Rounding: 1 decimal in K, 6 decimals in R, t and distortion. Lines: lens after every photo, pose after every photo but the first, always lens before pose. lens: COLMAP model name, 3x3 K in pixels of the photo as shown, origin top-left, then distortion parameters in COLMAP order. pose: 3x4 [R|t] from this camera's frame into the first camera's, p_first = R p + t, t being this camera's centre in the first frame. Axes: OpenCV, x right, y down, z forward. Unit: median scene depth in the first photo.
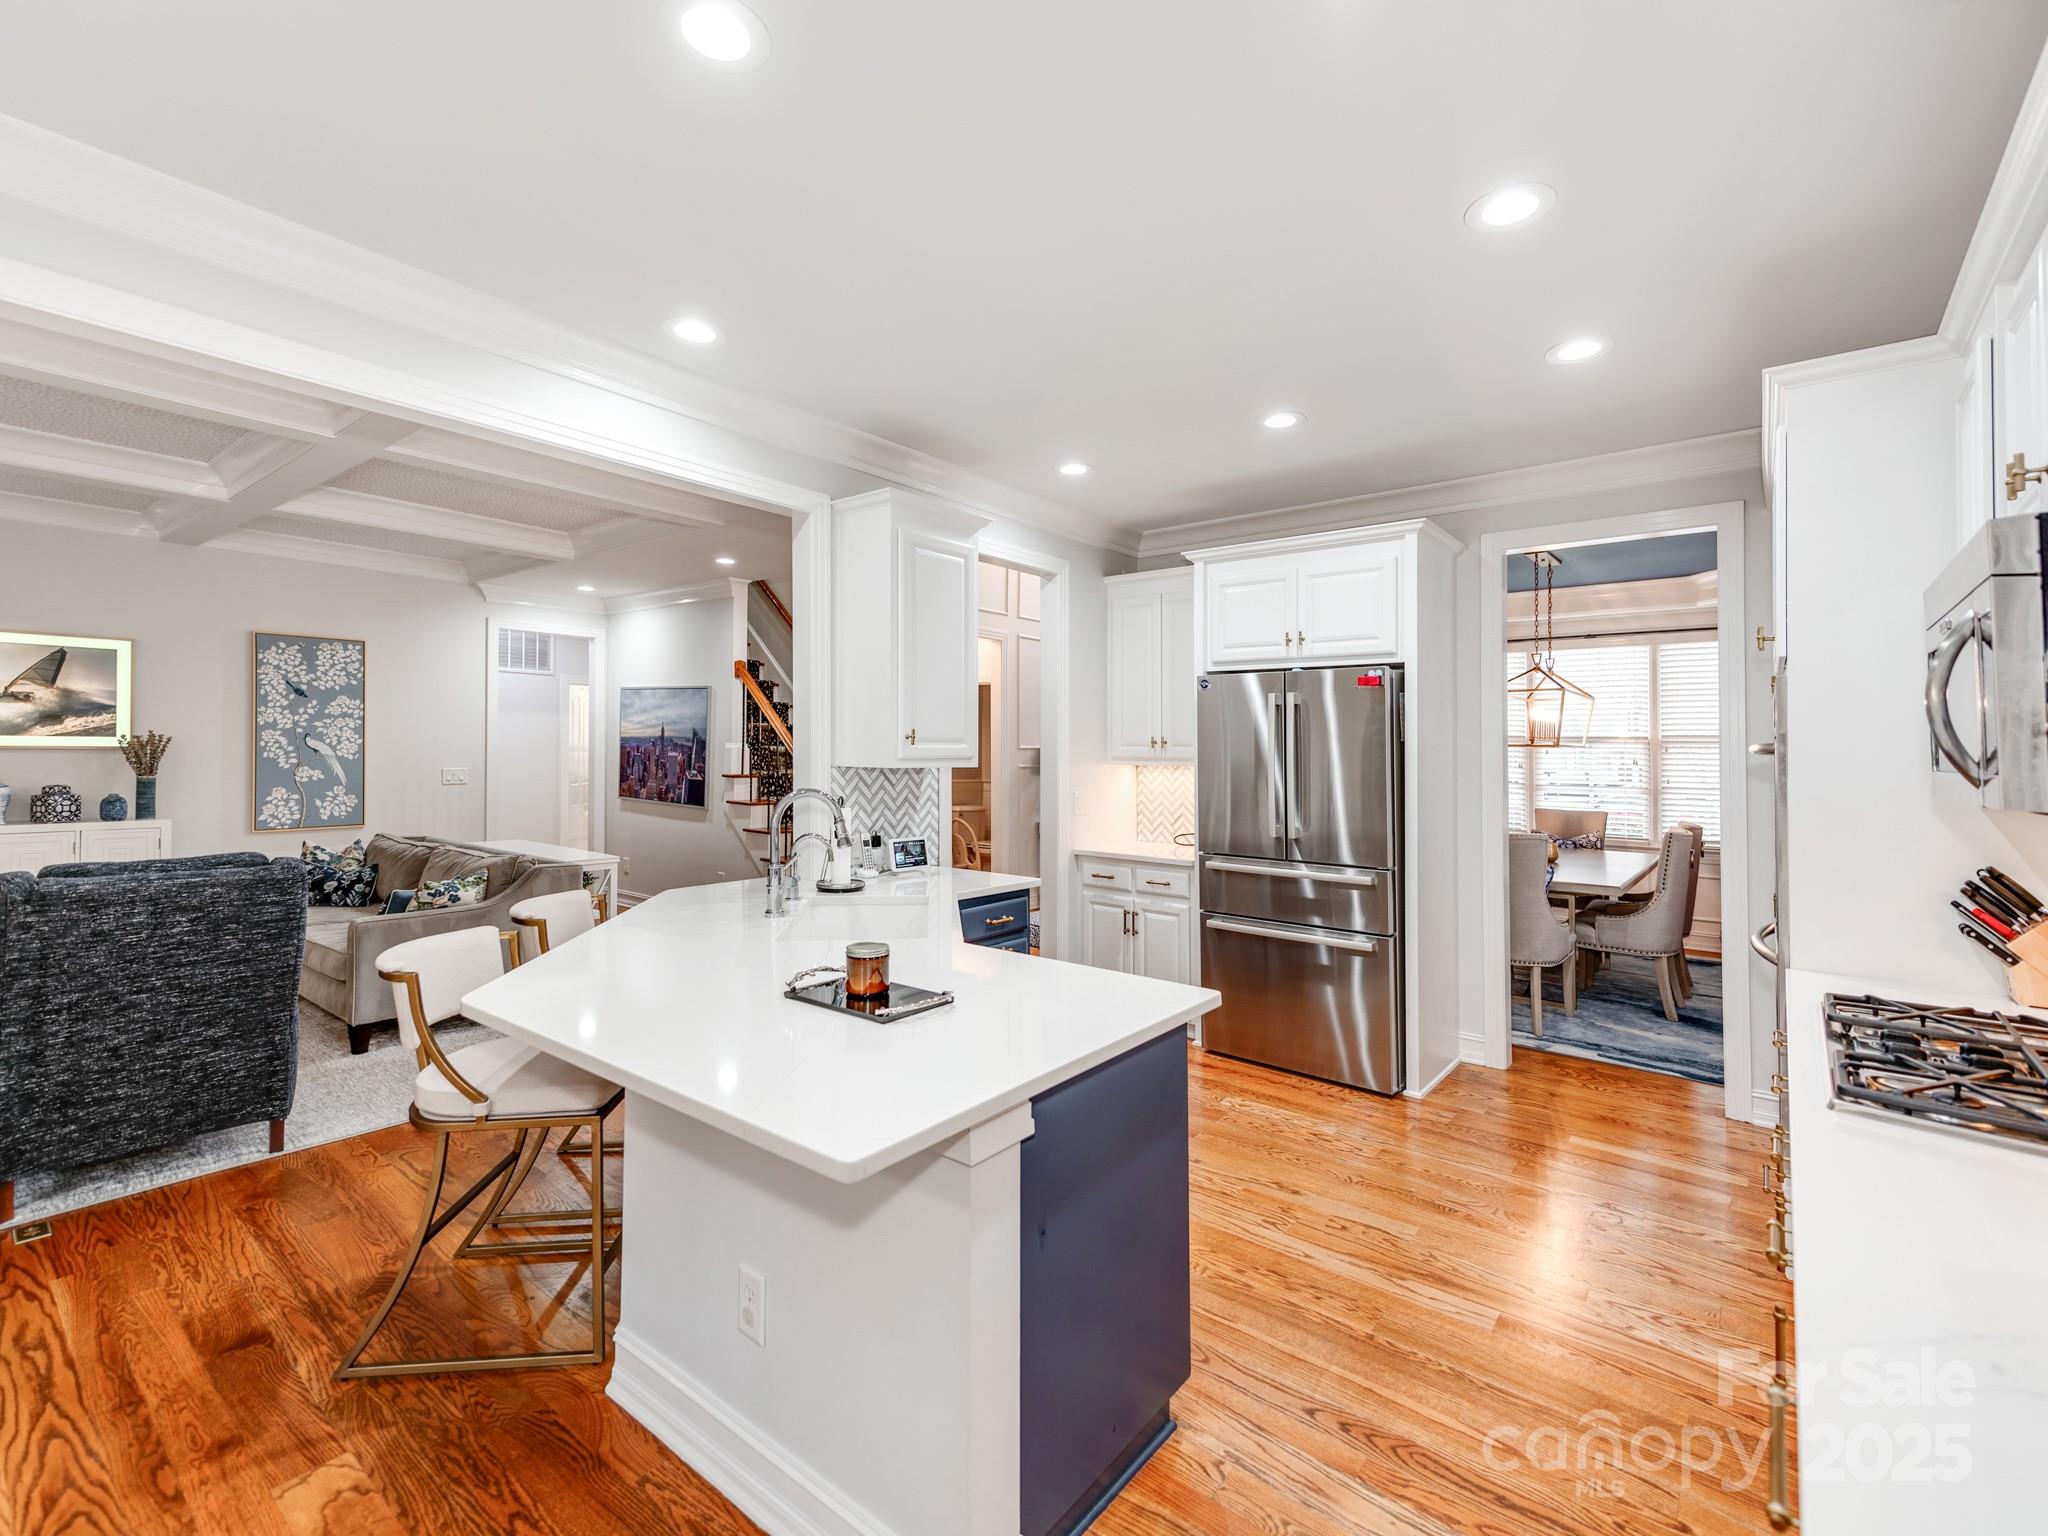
lens RADIAL K [[928.6, 0, 1064.8], [0, 928.6, 755.2], [0, 0, 1]] dist [0.016534, -0.000475]
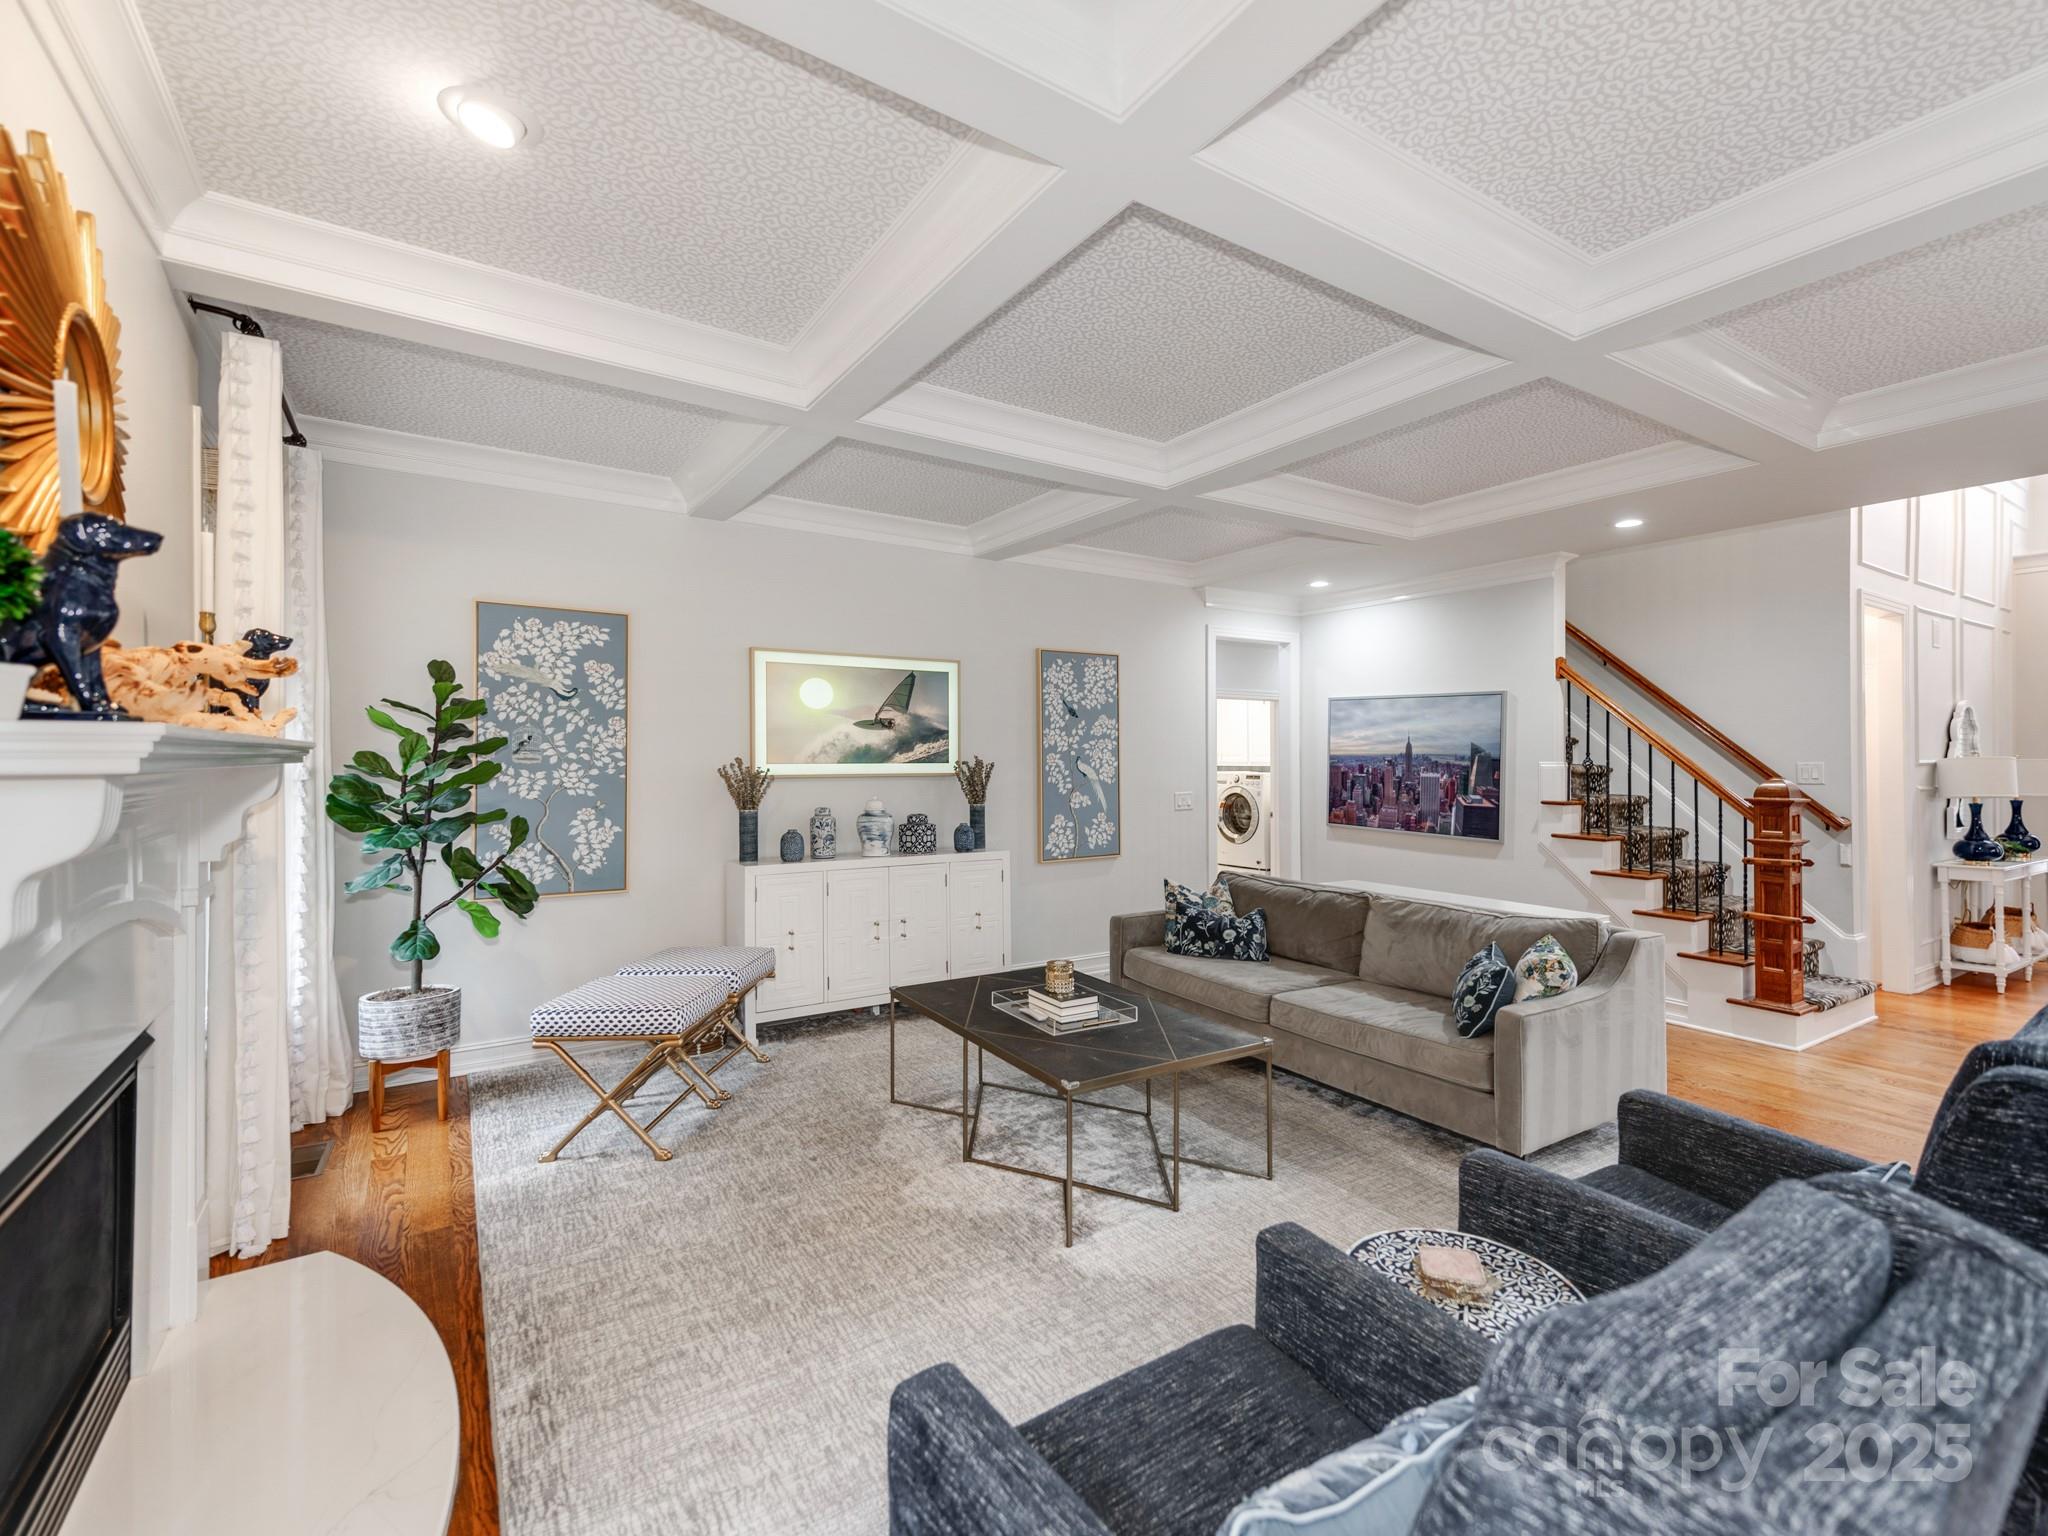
lens RADIAL K [[928.6, 0, 1064.8], [0, 928.6, 755.2], [0, 0, 1]] dist [0.016534, -0.000475]
pose [[0.953543, -0.013028, -0.300976, -0.529239], [0.009184, 0.999857, -0.014184, -0.011138], [0.301118, 0.010761, 0.953526, 0.115424]]
